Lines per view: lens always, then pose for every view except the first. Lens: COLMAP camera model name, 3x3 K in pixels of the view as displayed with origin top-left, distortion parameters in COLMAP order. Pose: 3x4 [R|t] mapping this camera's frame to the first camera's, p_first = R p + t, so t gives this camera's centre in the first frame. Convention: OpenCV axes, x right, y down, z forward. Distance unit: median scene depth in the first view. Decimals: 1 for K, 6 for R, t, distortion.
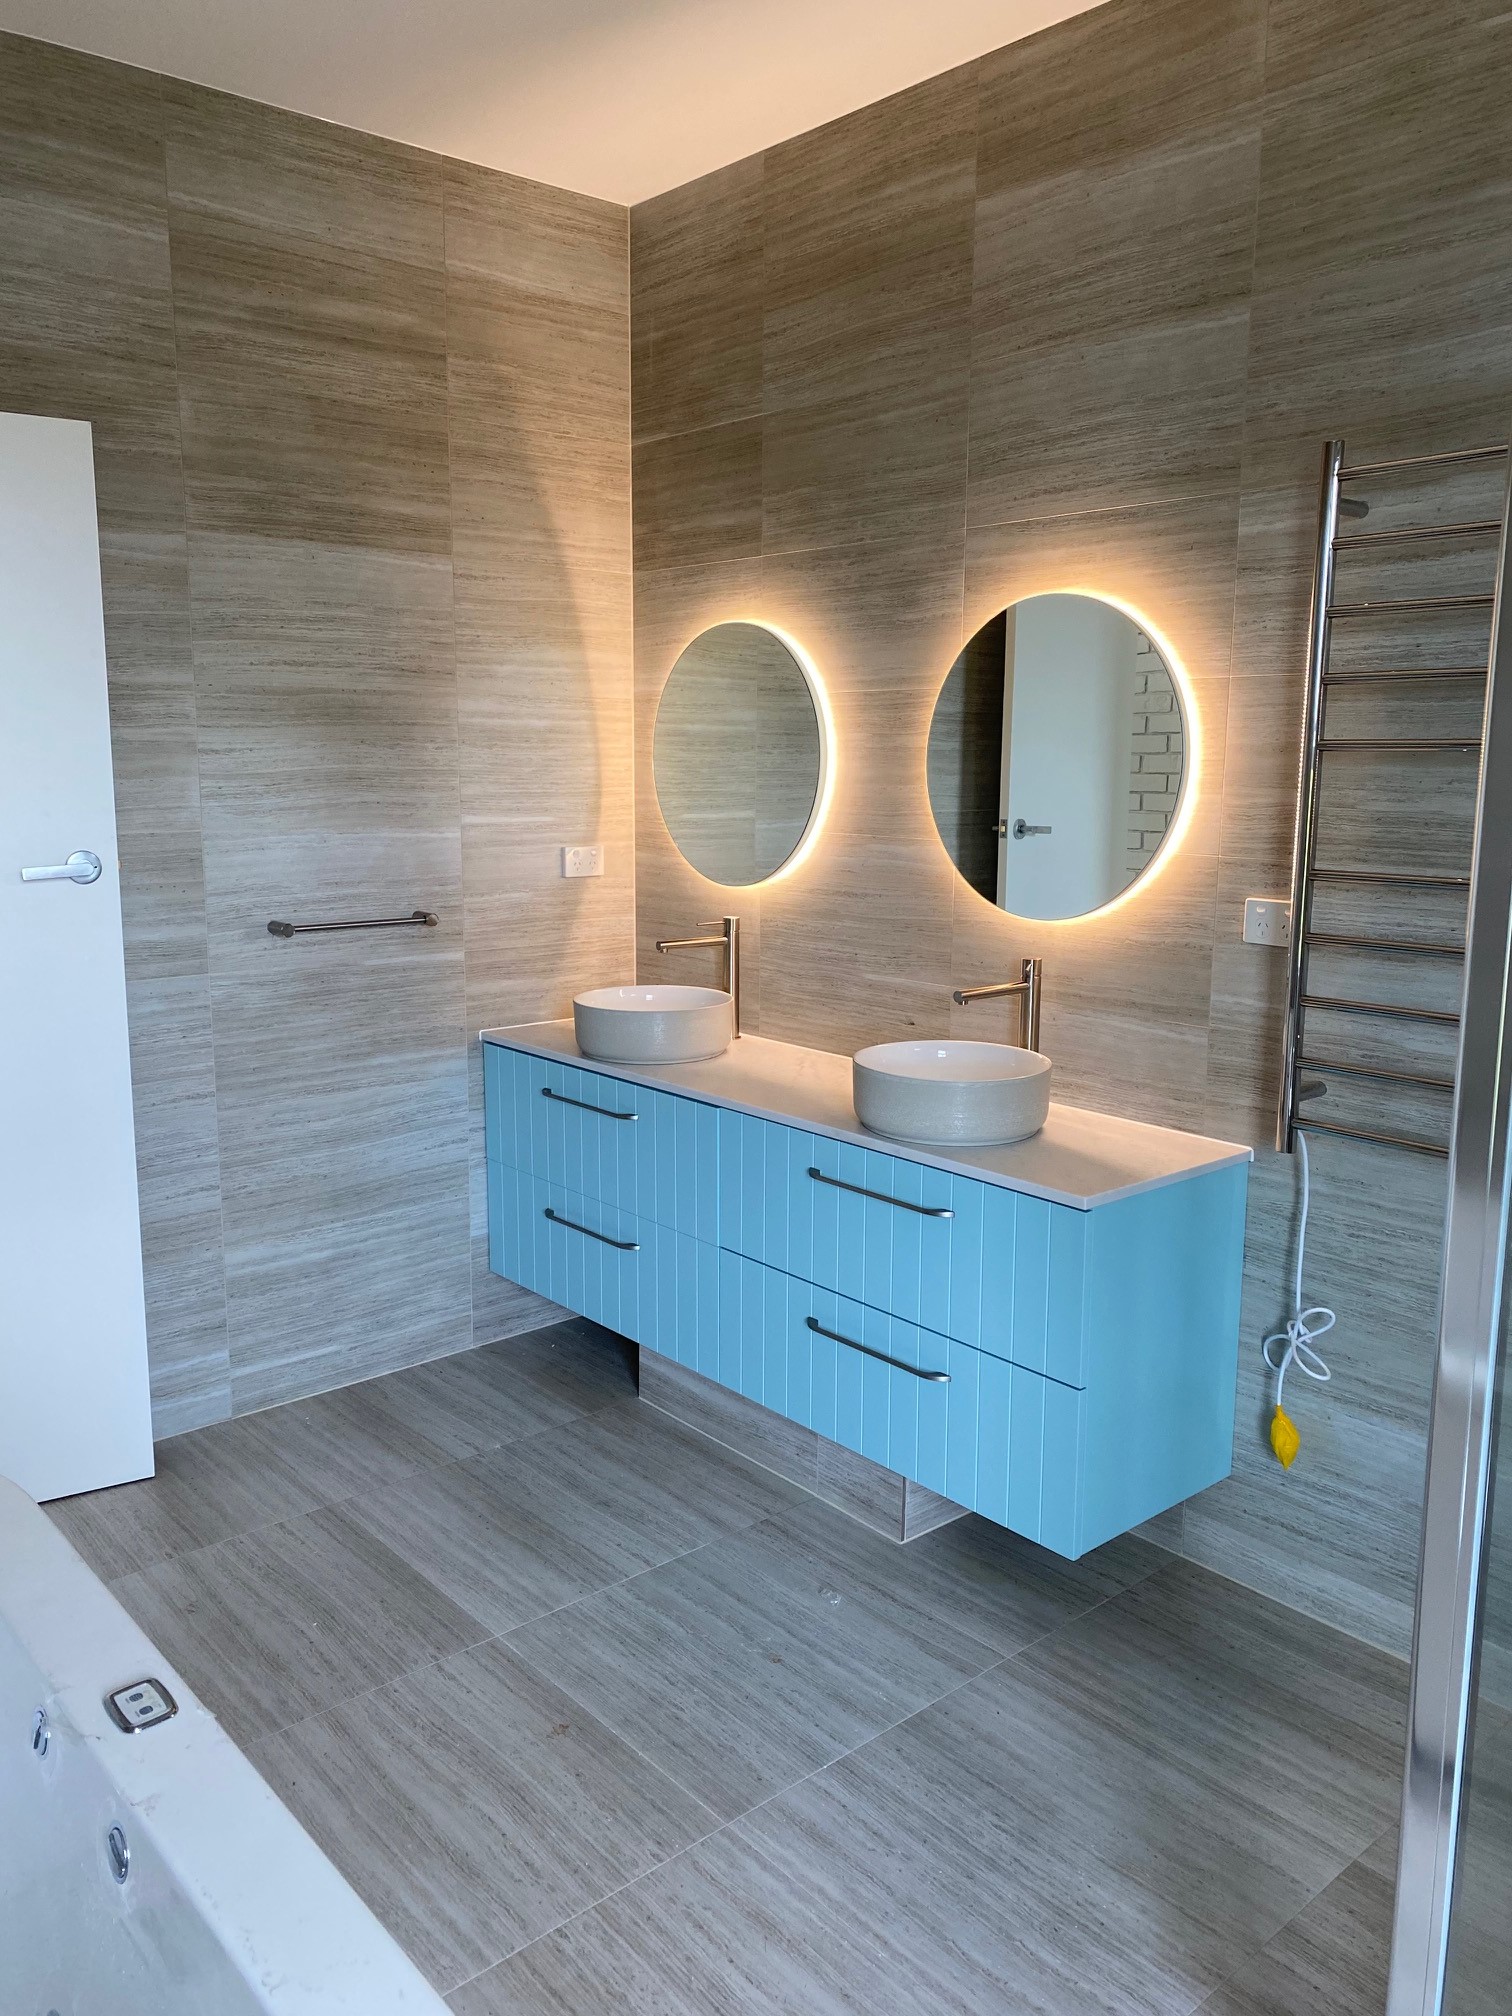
lens RADIAL K [[1555.4, 0, 761.6], [0, 1555.4, 1018.7], [0, 0, 1]] dist [0.042008, -0.038616]
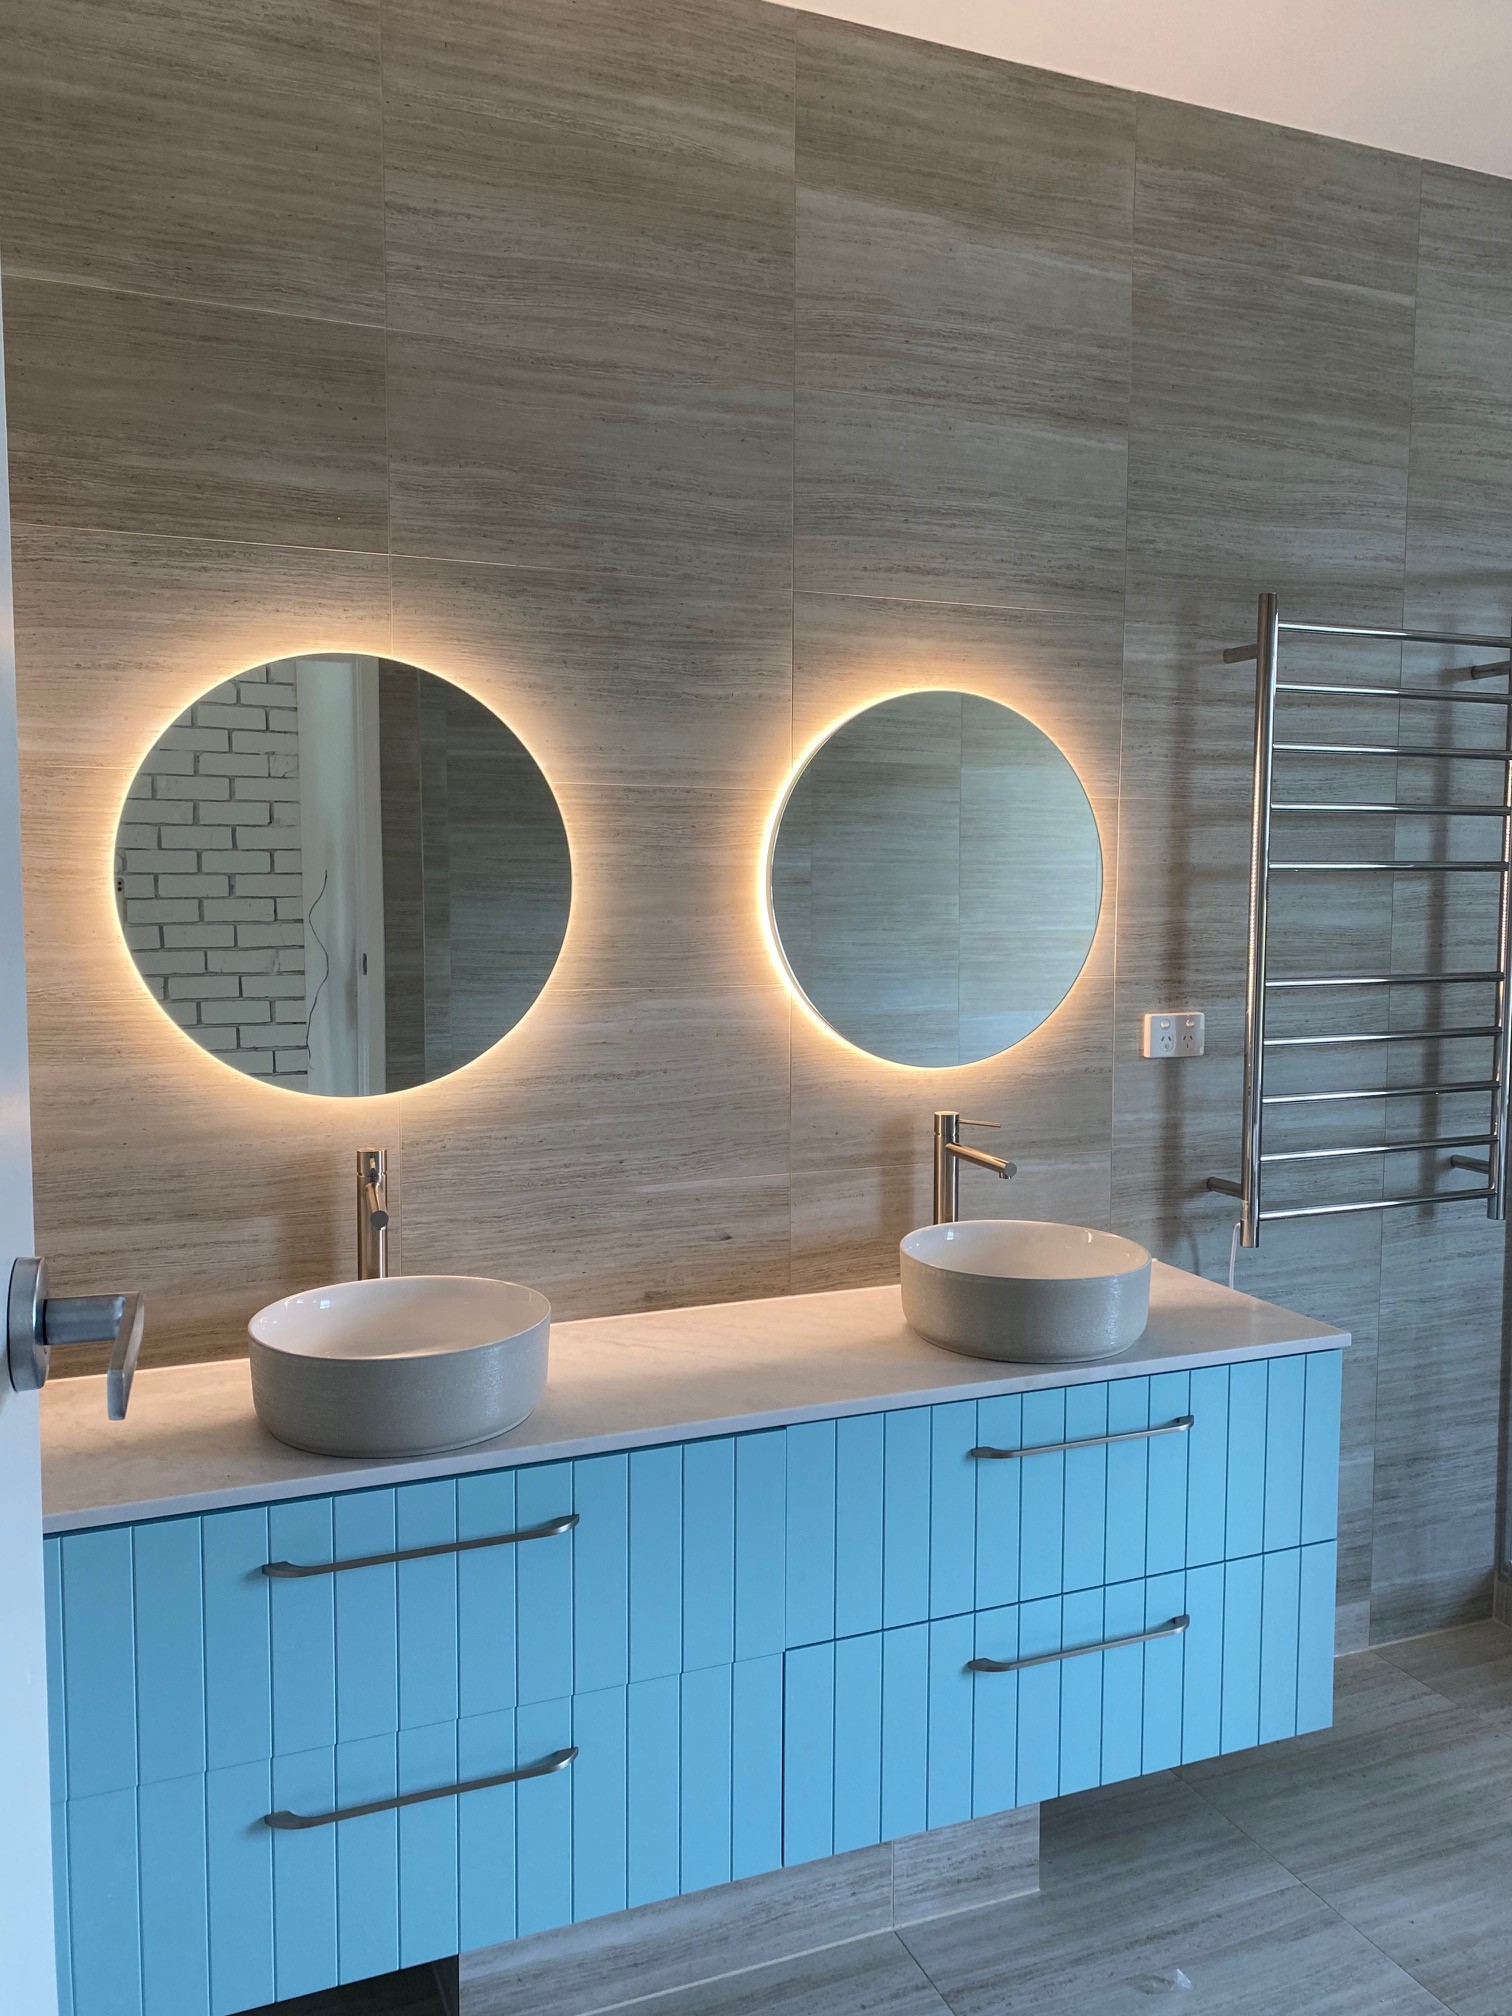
lens RADIAL K [[1555.4, 0, 746.7], [0, 1555.4, 994.3], [0, 0, 1]] dist [0.042008, -0.038616]
pose [[0.307095, -0.082499, 0.948096, -0.697463], [0.157529, 0.986899, 0.034851, -0.159696], [-0.938551, 0.138650, 0.316068, 0.885050]]
